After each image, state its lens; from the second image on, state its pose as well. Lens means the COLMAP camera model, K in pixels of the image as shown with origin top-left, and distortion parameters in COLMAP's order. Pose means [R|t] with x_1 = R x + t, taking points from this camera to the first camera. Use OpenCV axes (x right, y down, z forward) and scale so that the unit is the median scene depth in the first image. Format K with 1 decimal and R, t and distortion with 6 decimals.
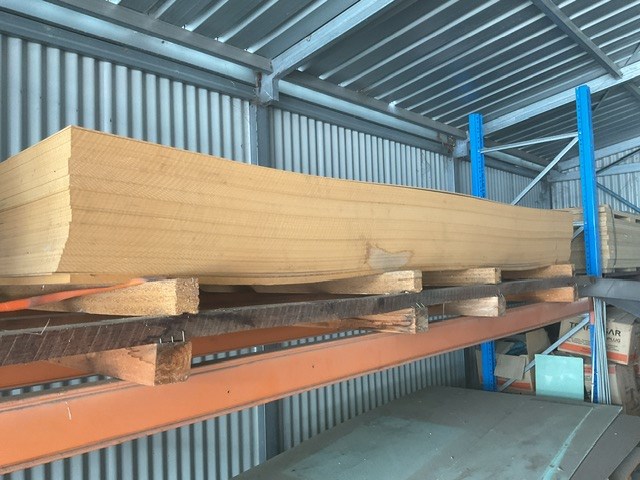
lens RADIAL K [[533.4, 0, 320.0], [0, 533.4, 240.0], [0, 0, 1]] dist [0.092321, -0.175463]
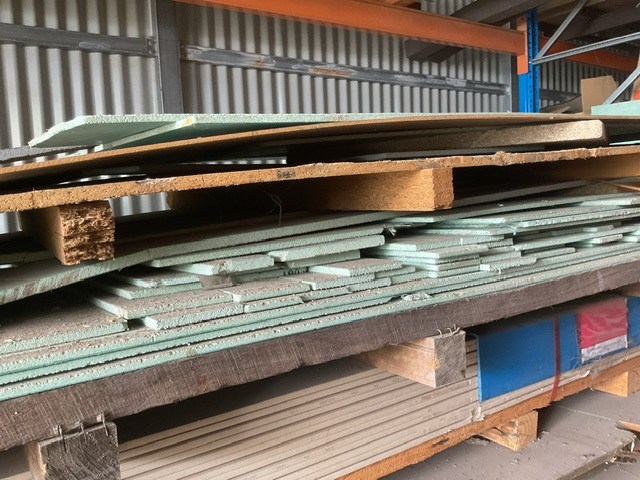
lens RADIAL K [[533.4, 0, 320.0], [0, 533.4, 240.0], [0, 0, 1]] dist [0.092321, -0.175463]
pose [[0.971292, 0.010438, -0.237660, 0.408426], [0.024362, 0.989420, 0.143021, 0.494430], [0.236638, -0.144705, 0.960762, 0.411245]]
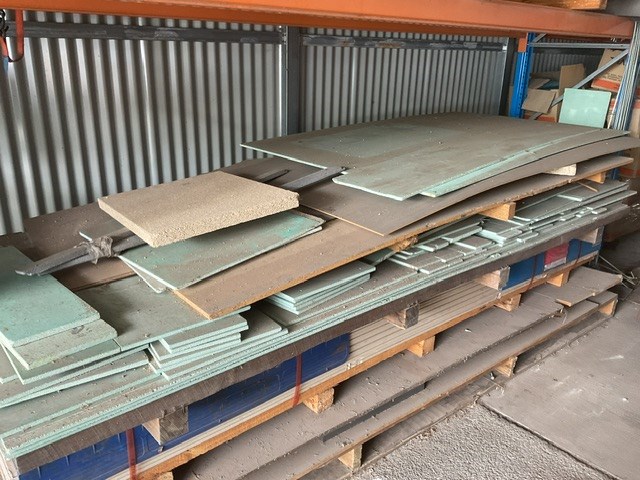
lens RADIAL K [[533.4, 0, 320.0], [0, 533.4, 240.0], [0, 0, 1]] dist [0.092321, -0.175463]
pose [[0.988072, 0.105184, -0.112476, 0.165348], [-0.053236, 0.918663, 0.391438, 0.188197], [0.144500, -0.380781, 0.913305, -0.157251]]
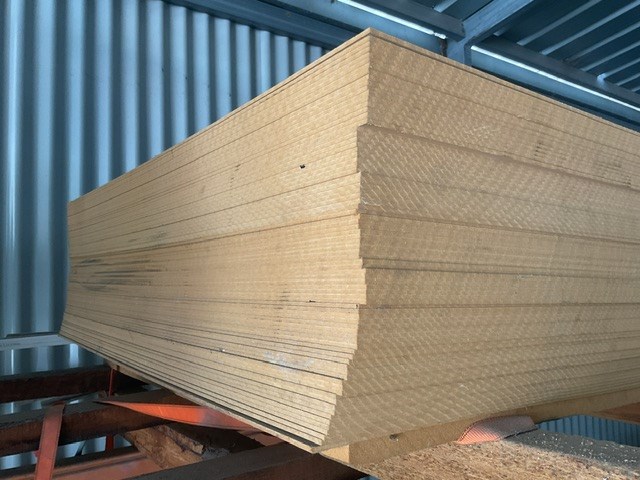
lens RADIAL K [[533.4, 0, 320.0], [0, 533.4, 240.0], [0, 0, 1]] dist [0.092321, -0.175463]
pose [[0.982038, -0.001615, -0.188675, -0.200541], [0.001044, 0.999995, -0.003126, -0.035681], [0.188679, 0.002873, 0.982035, 0.306979]]
